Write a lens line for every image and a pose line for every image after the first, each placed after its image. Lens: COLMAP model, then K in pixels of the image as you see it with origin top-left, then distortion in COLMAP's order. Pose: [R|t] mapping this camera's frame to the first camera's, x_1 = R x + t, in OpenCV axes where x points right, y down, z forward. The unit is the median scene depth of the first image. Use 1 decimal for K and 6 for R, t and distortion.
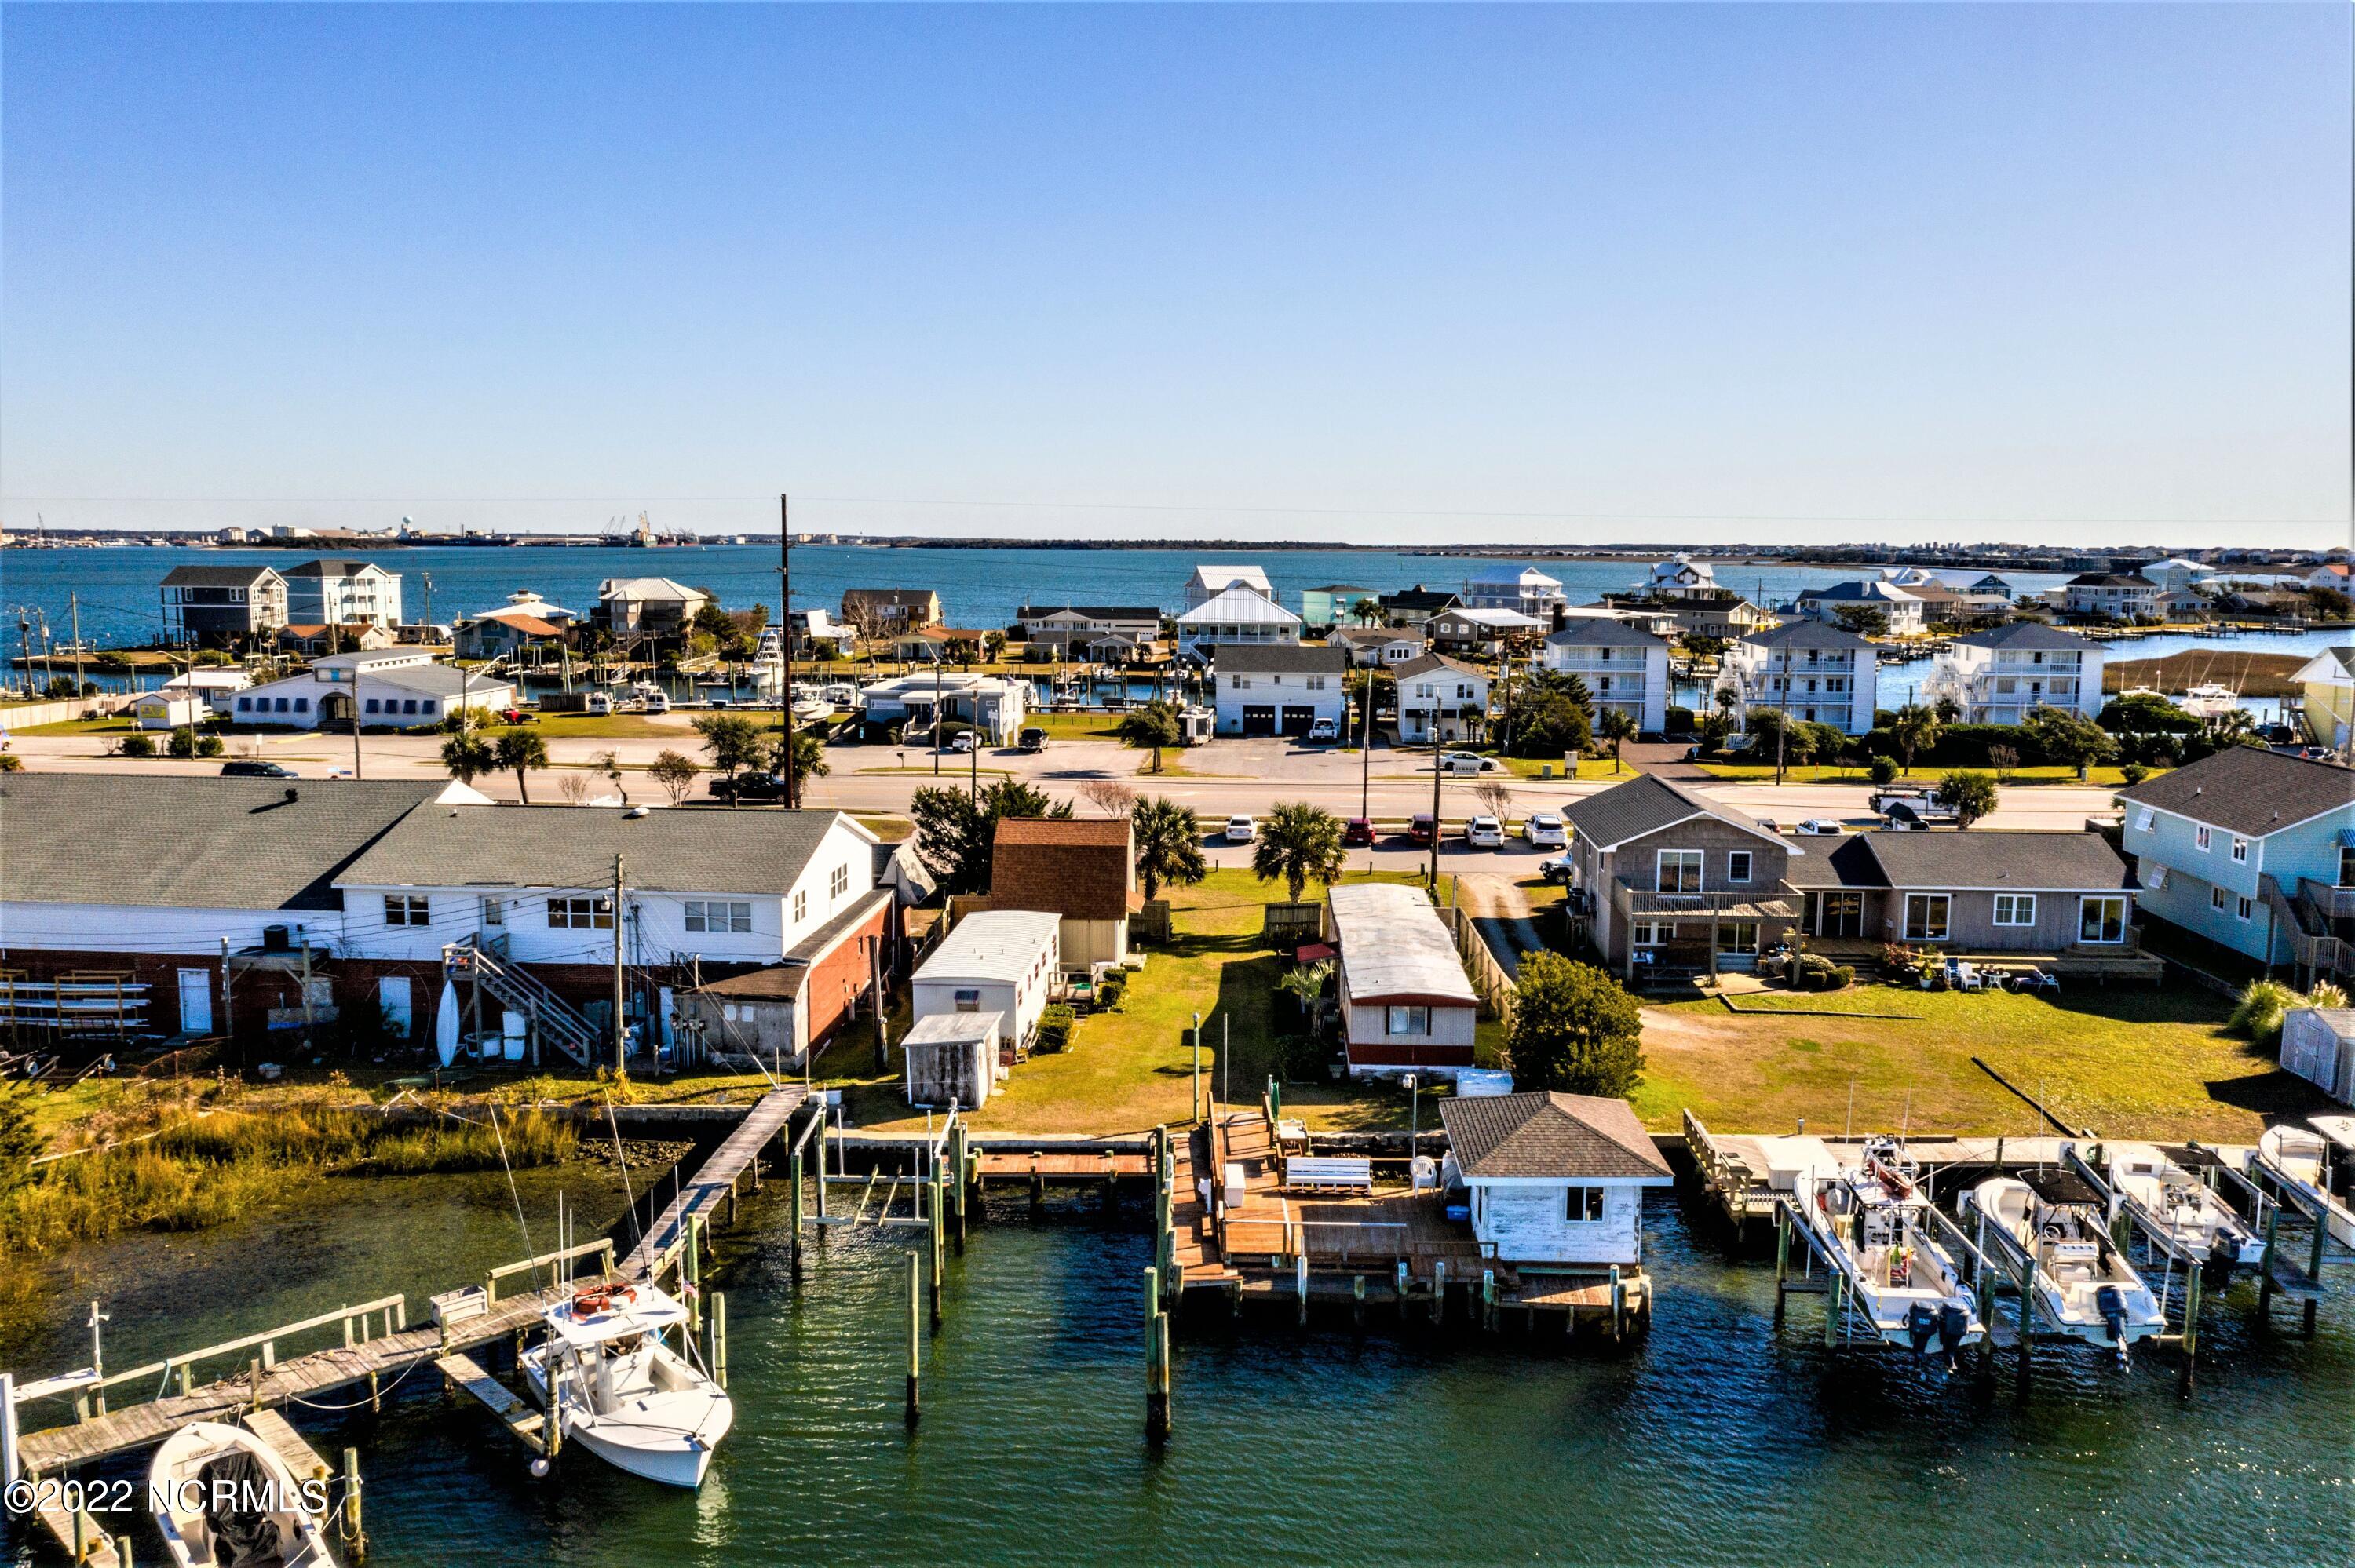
lens RADIAL K [[1863.2, 0, 1185.3], [0, 1863.2, 780.7], [0, 0, 1]] dist [-0.013786, -0.003395]
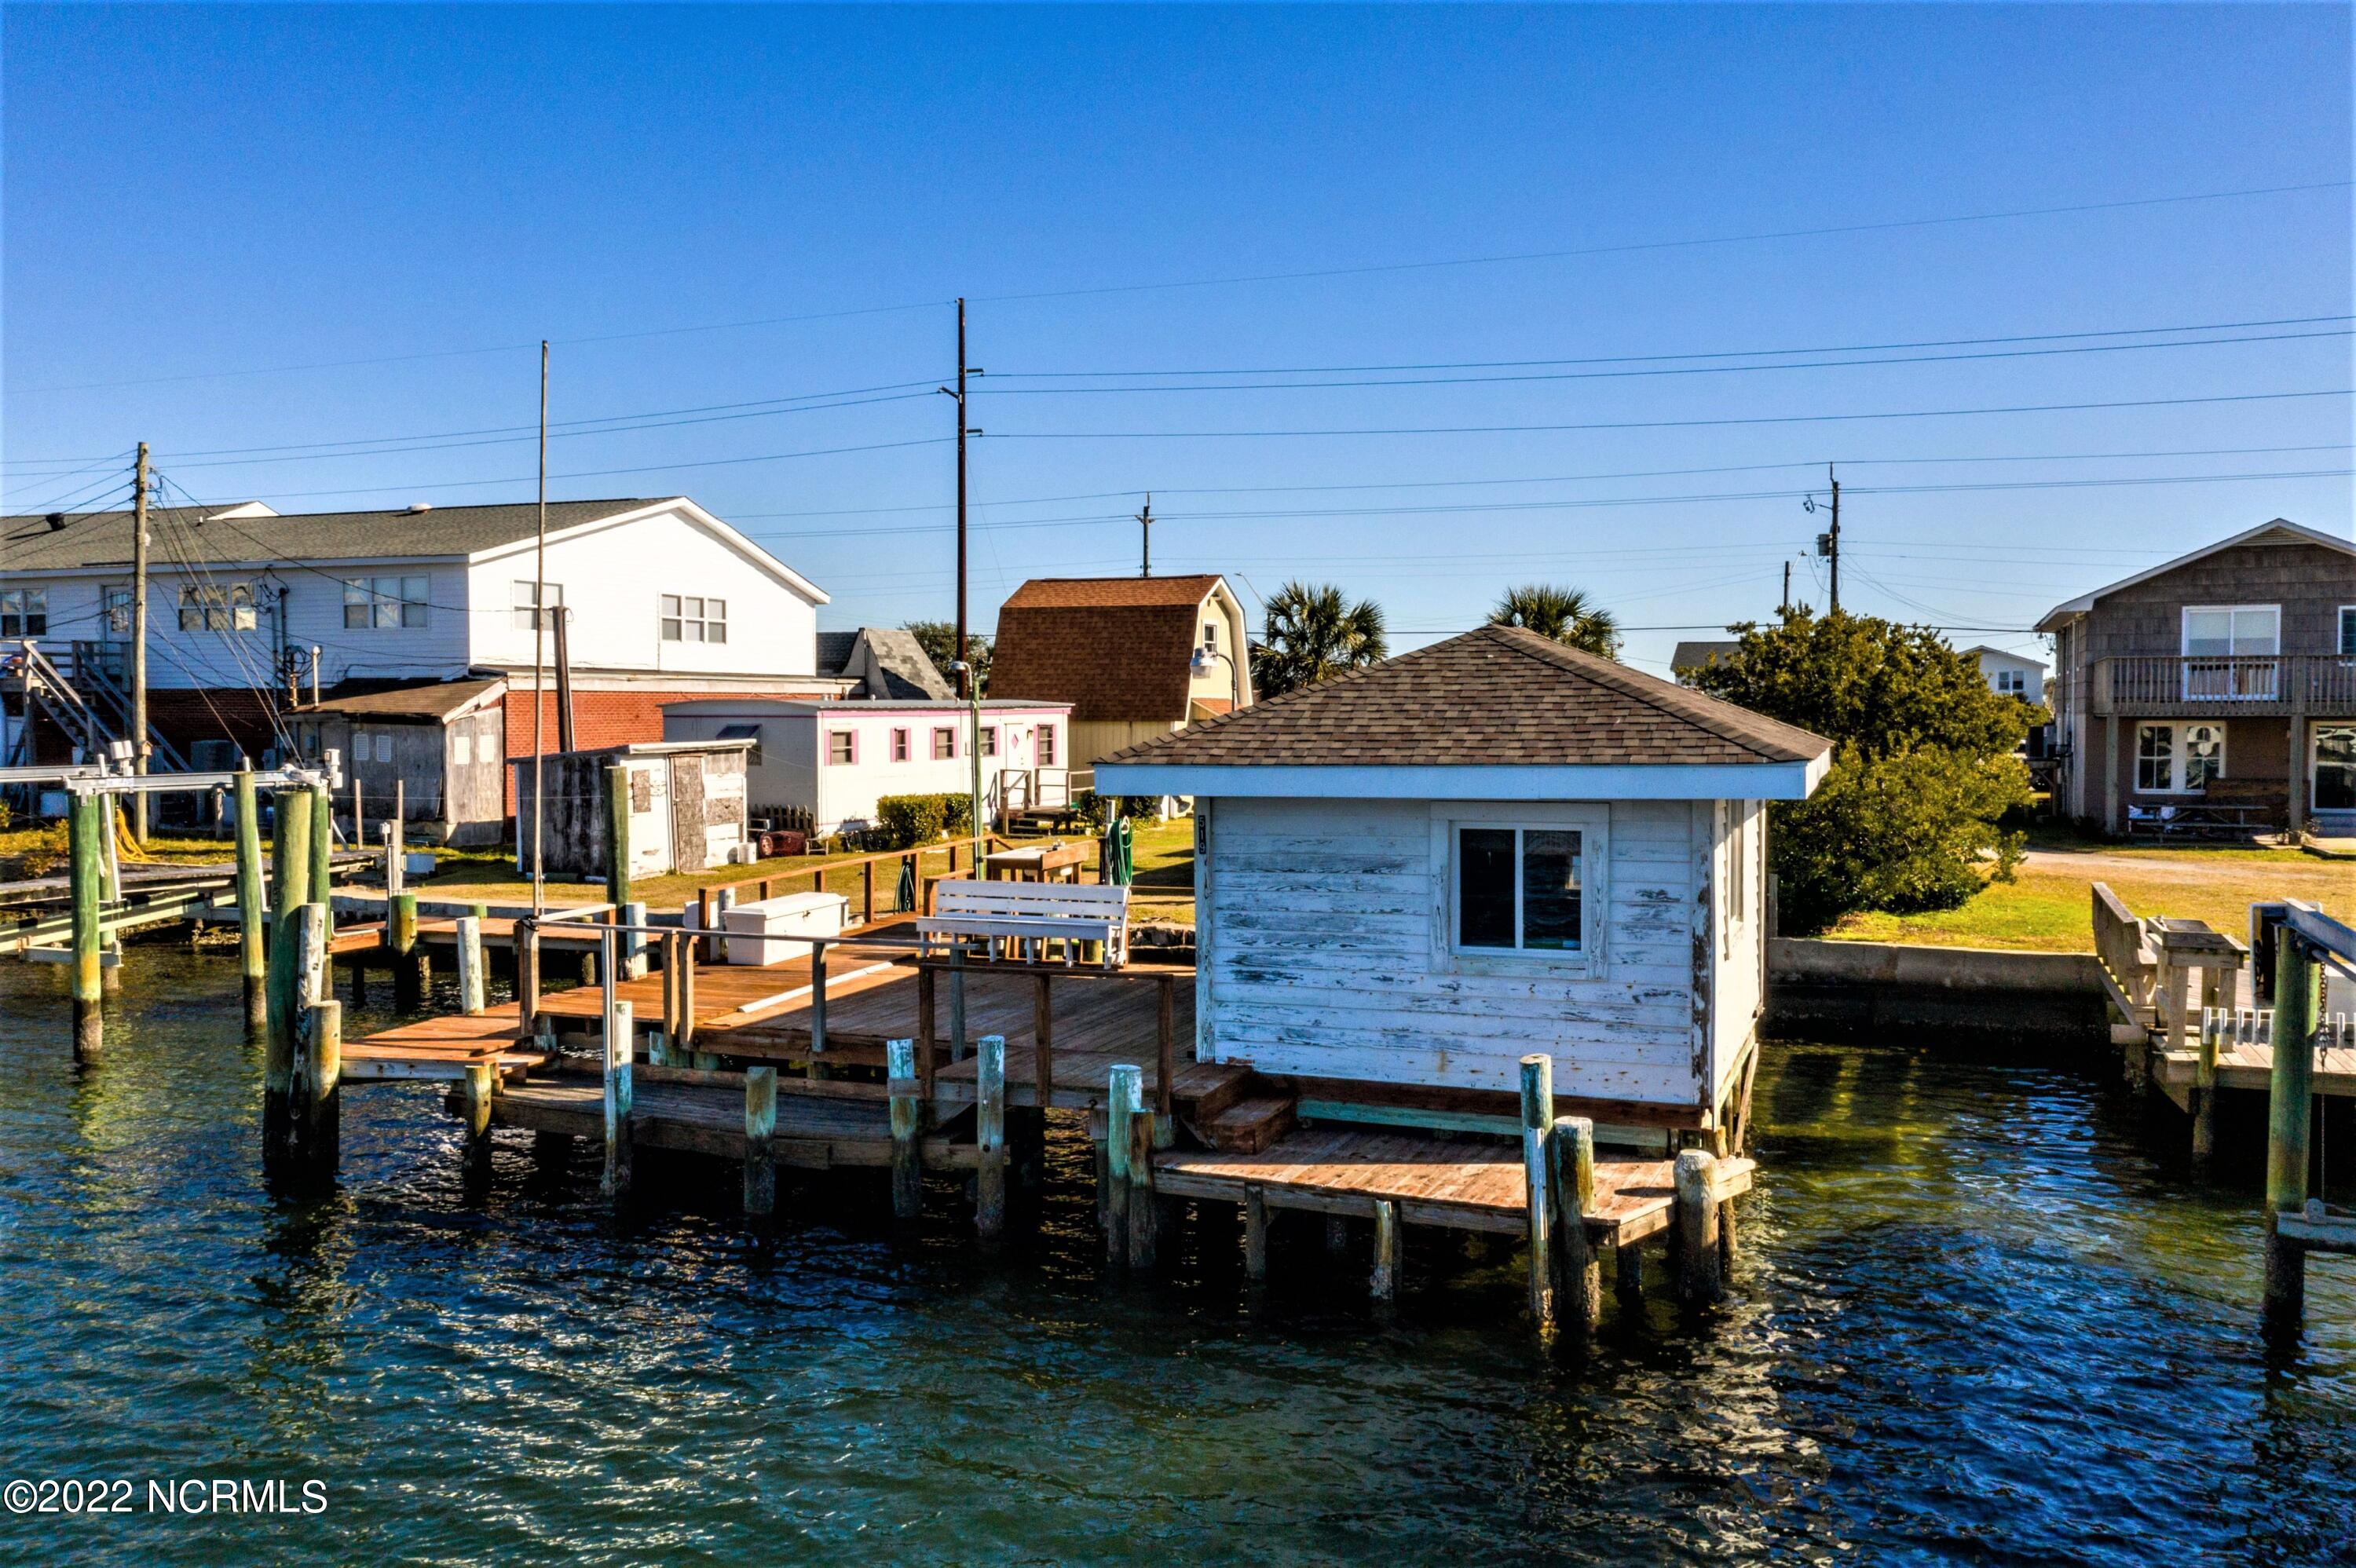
lens RADIAL K [[1864.0, 0, 1173.7], [0, 1864.0, 784.9], [0, 0, 1]] dist [-0.013786, -0.003395]
pose [[0.946807, 0.008318, -0.321694, 0.256122], [-0.037699, 0.995649, -0.085212, 0.237515], [0.319586, 0.092807, 0.943001, 0.702654]]
